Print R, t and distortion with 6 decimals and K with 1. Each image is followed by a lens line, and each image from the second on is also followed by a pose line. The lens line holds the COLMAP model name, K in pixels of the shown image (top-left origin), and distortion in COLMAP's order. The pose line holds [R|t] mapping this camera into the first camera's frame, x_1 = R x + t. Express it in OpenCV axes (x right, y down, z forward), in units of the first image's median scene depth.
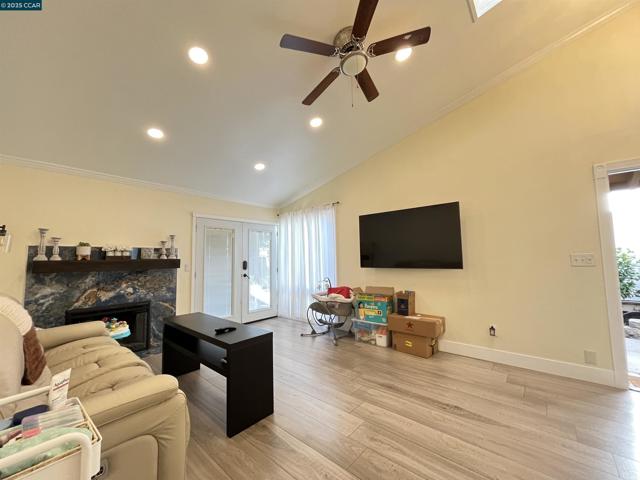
lens RADIAL K [[257.4, 0, 318.5], [0, 257.4, 238.4], [0, 0, 1]] dist [-0.003764, -0.000115]
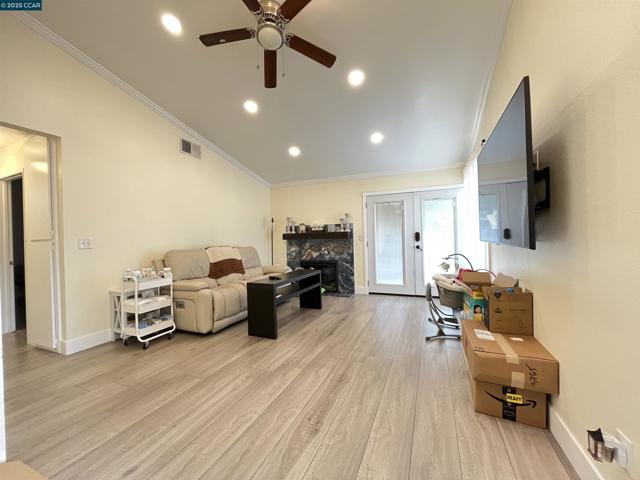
lens RADIAL K [[257.4, 0, 318.5], [0, 257.4, 238.4], [0, 0, 1]] dist [-0.003764, -0.000115]
pose [[0.312001, 0.013945, -0.949979, 0.724011], [0.093014, 0.994641, 0.045149, 0.045771], [0.945518, -0.102448, 0.309032, 0.490824]]
